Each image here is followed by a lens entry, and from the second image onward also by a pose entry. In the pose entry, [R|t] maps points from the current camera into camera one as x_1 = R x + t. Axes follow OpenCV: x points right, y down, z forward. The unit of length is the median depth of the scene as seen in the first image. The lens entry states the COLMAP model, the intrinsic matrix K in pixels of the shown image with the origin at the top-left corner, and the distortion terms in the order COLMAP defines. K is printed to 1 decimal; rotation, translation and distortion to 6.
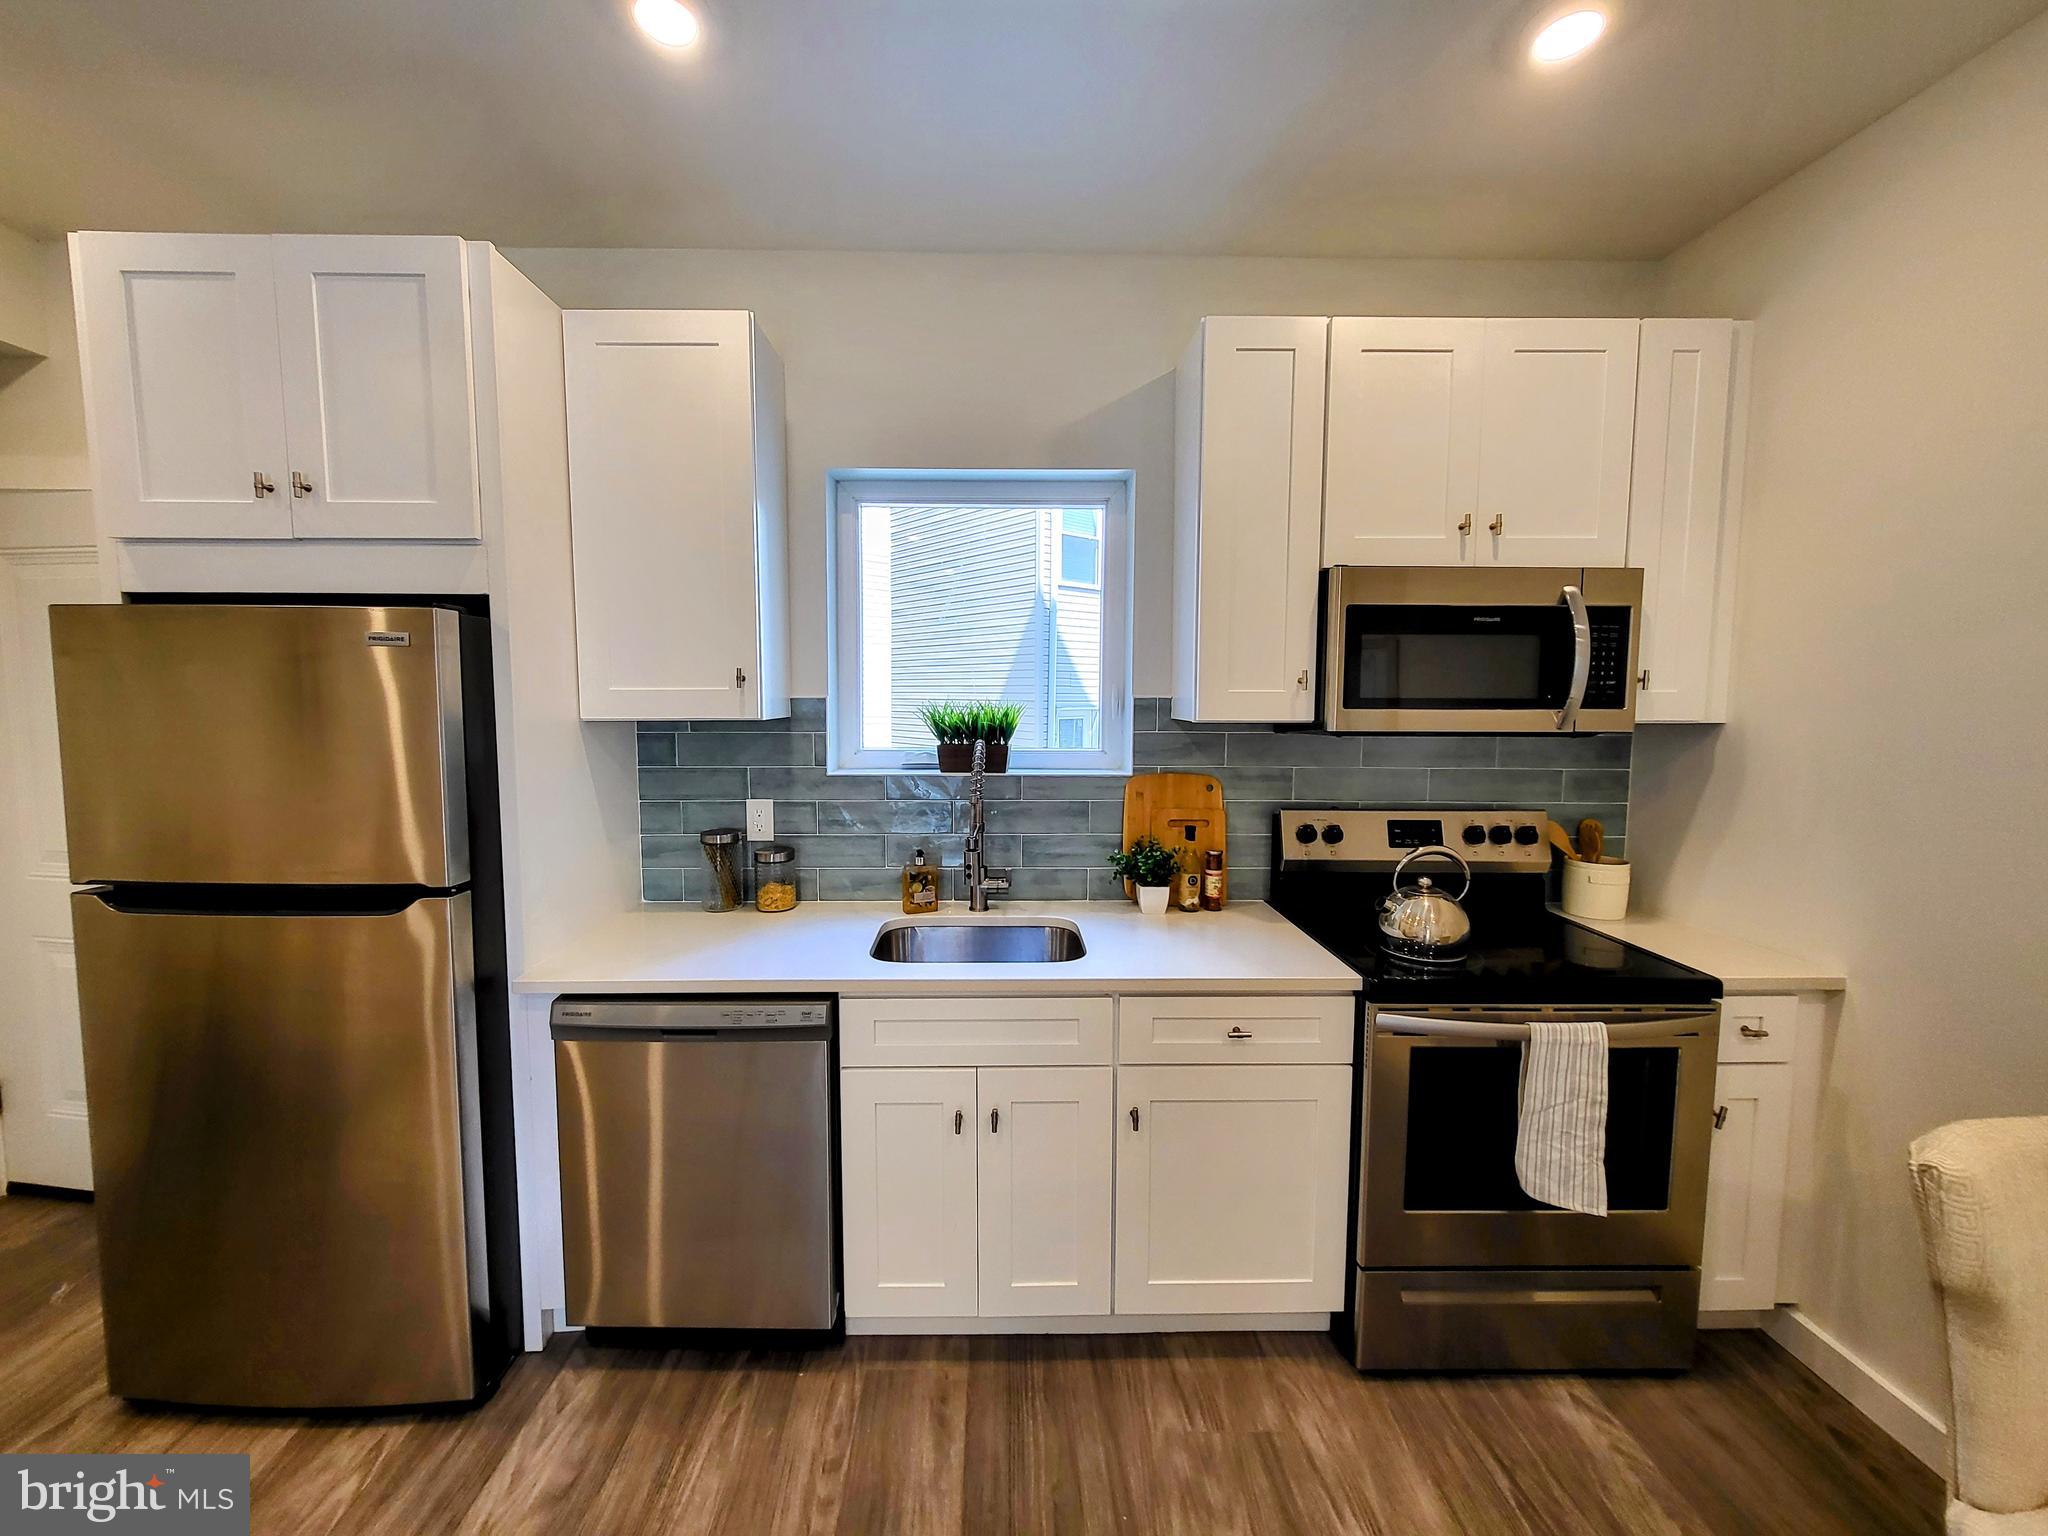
lens RADIAL K [[806.8, 0, 1008.0], [0, 806.8, 754.8], [0, 0, 1]] dist [0.001093, -0.000246]
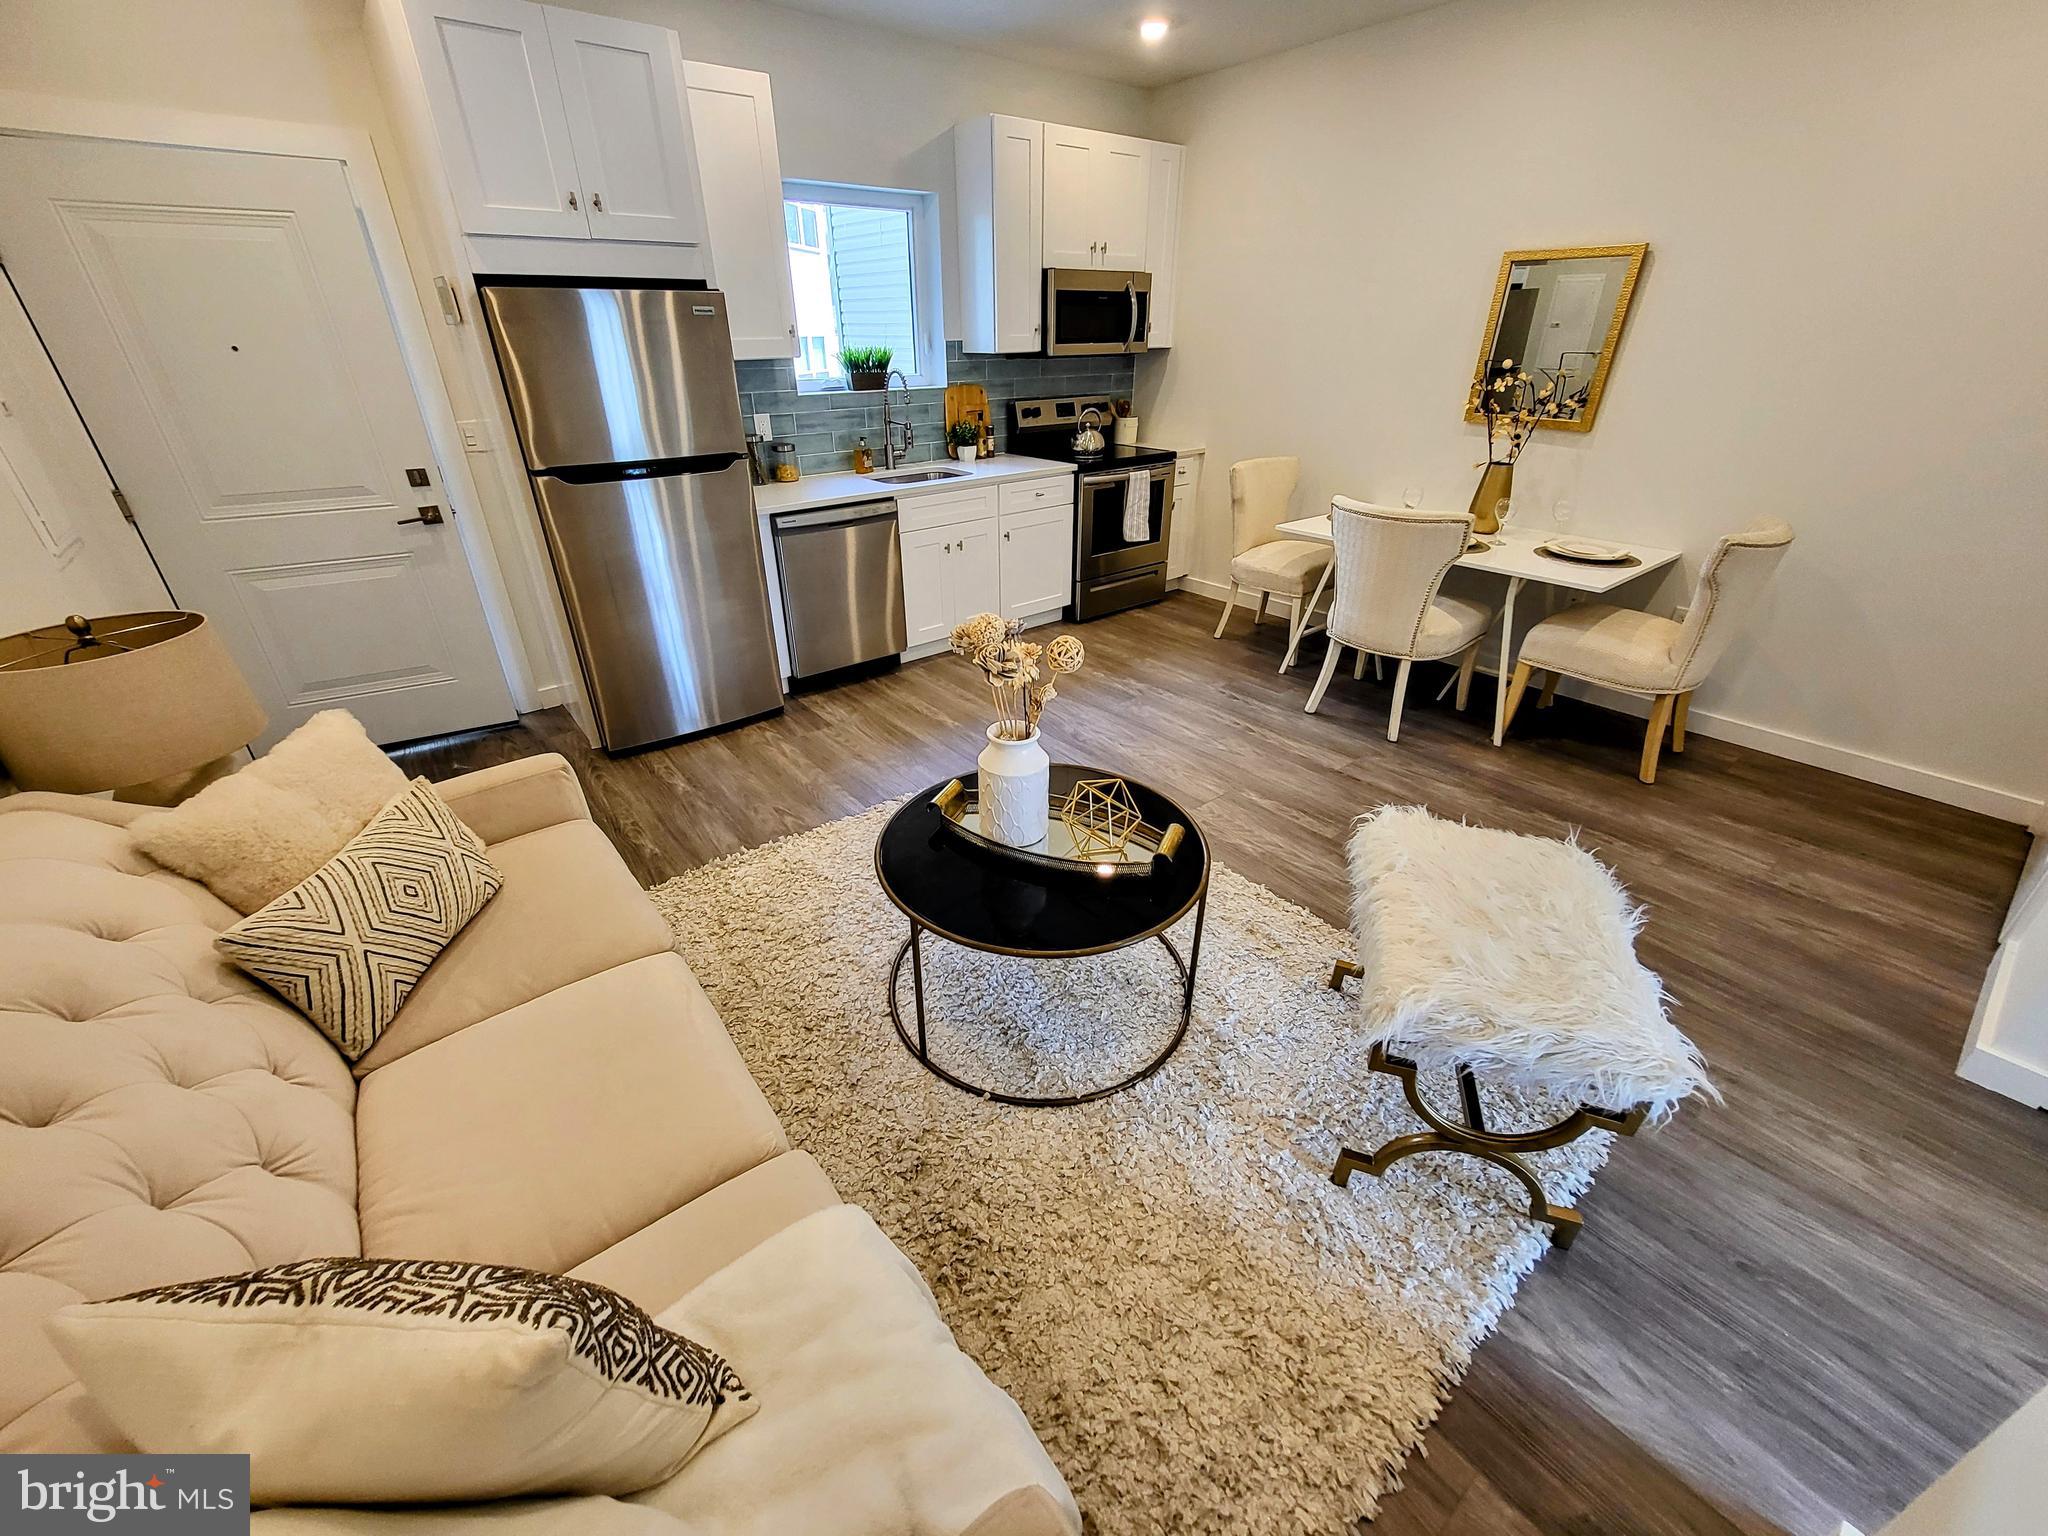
lens RADIAL K [[806.8, 0, 1002.5], [0, 806.8, 760.1], [0, 0, 1]] dist [0.001093, -0.000246]
pose [[0.796302, -0.293212, 0.529084, -1.177309], [0.061375, 0.909315, 0.411558, 0.059340], [-0.601778, -0.295252, 0.742085, -0.864649]]
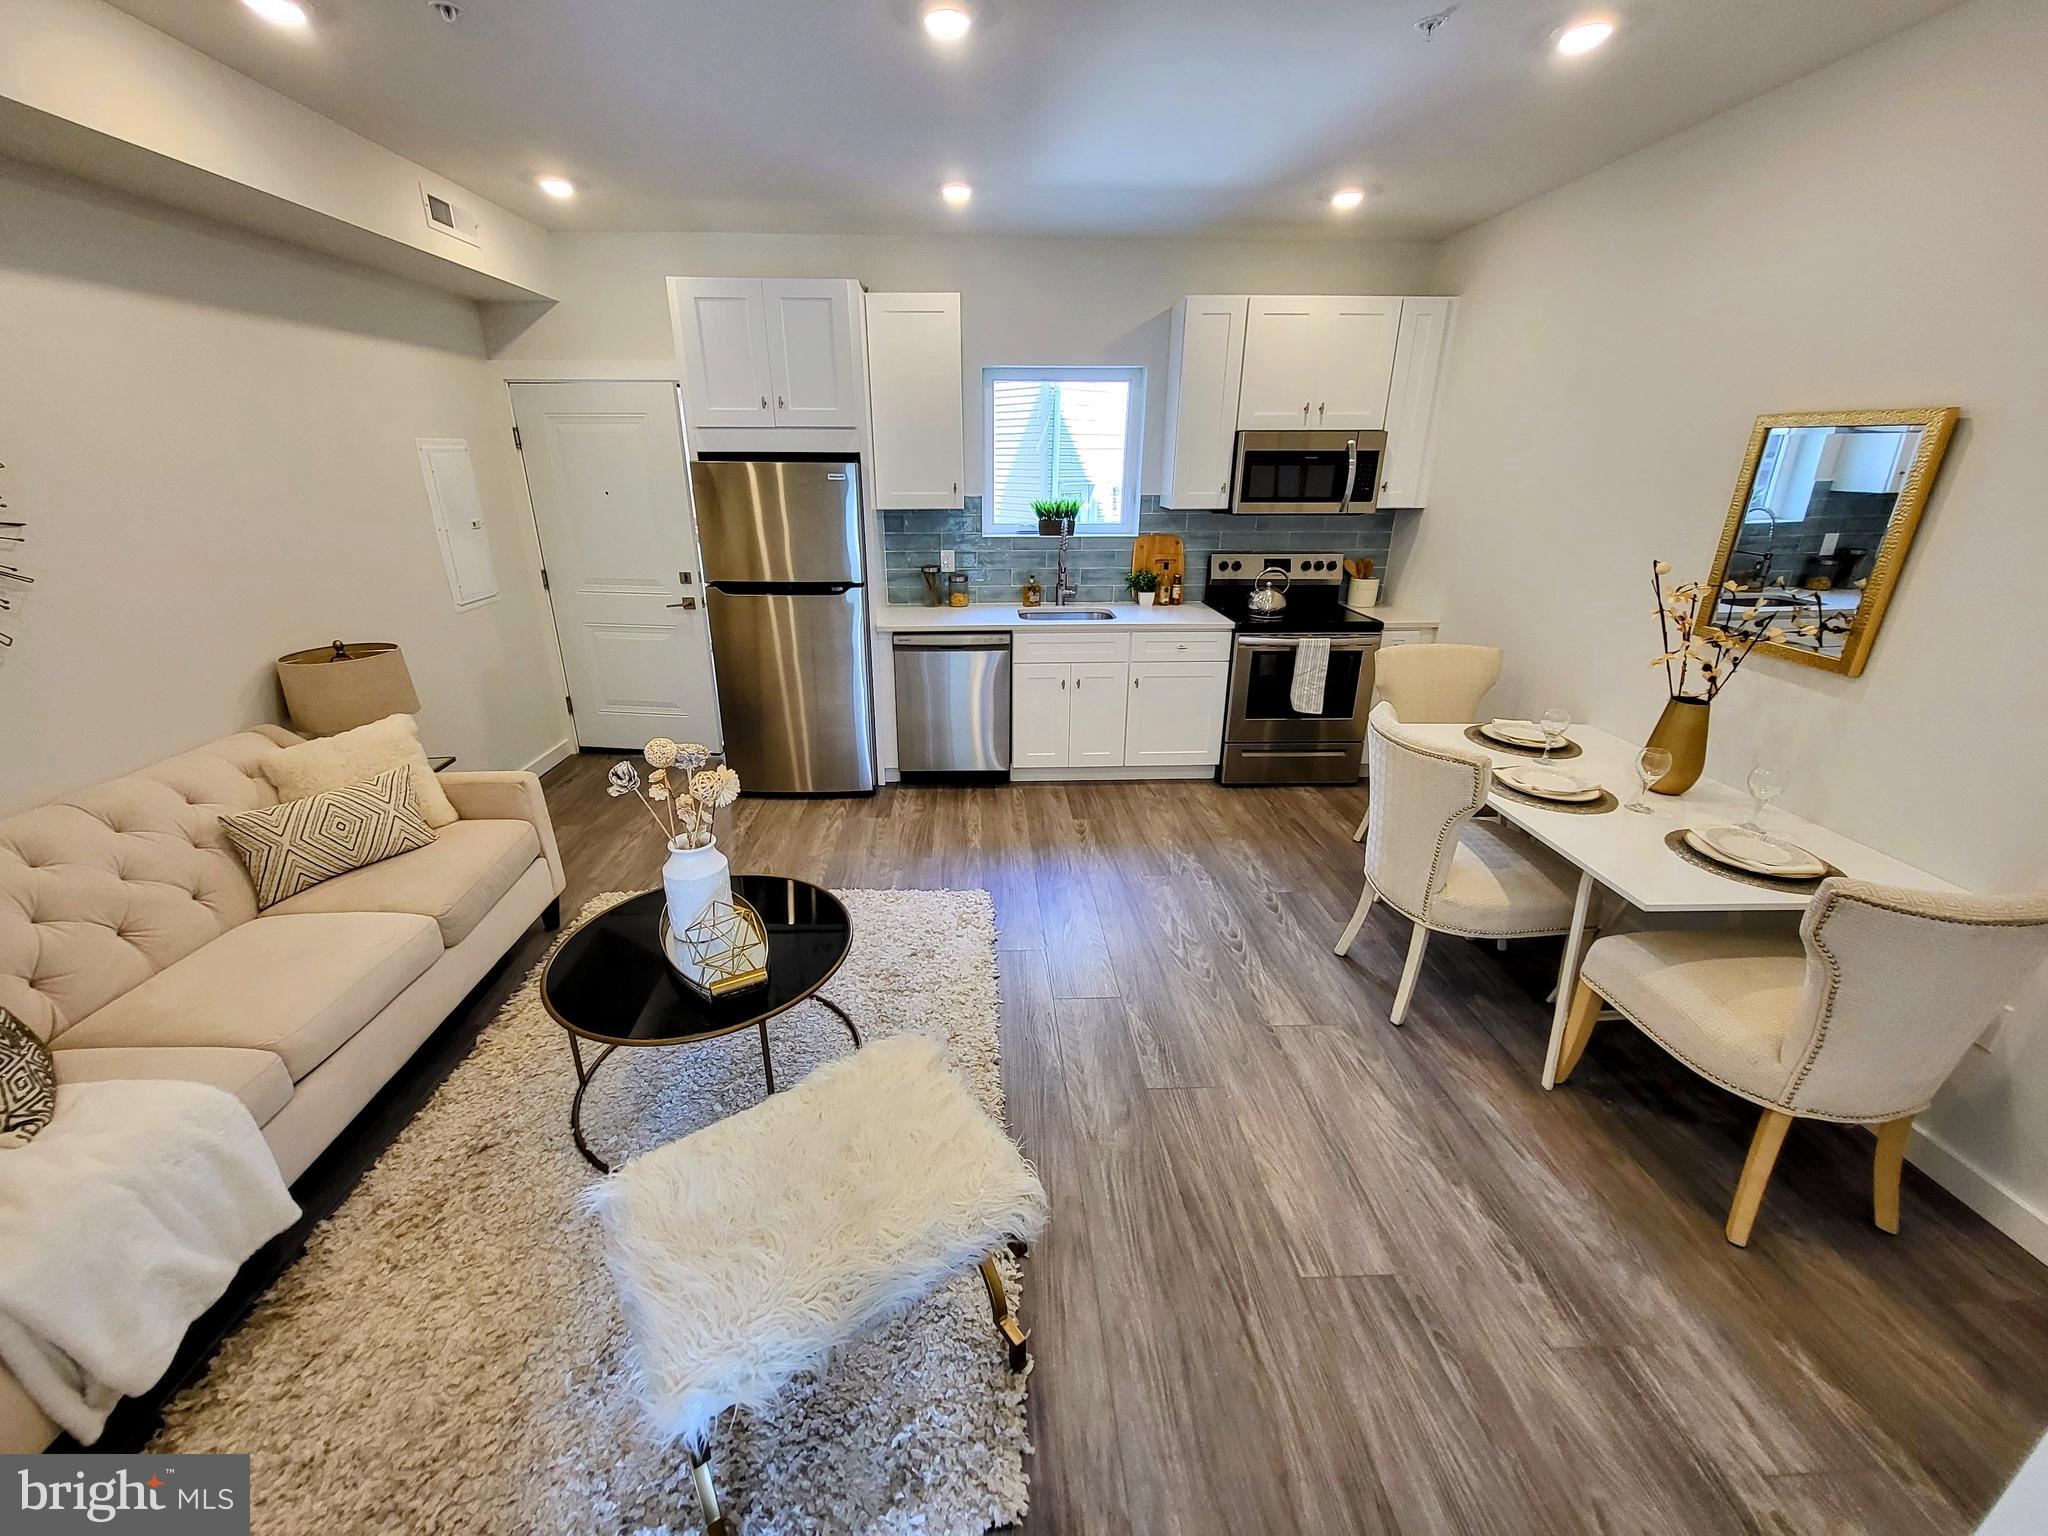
lens RADIAL K [[806.8, 0, 1001.0], [0, 806.8, 758.2], [0, 0, 1]] dist [0.001093, -0.000246]
pose [[0.999787, -0.009954, 0.018090, -0.258266], [0.004640, 0.962024, 0.272924, 0.008951], [-0.020120, -0.272782, 0.961866, -1.202635]]
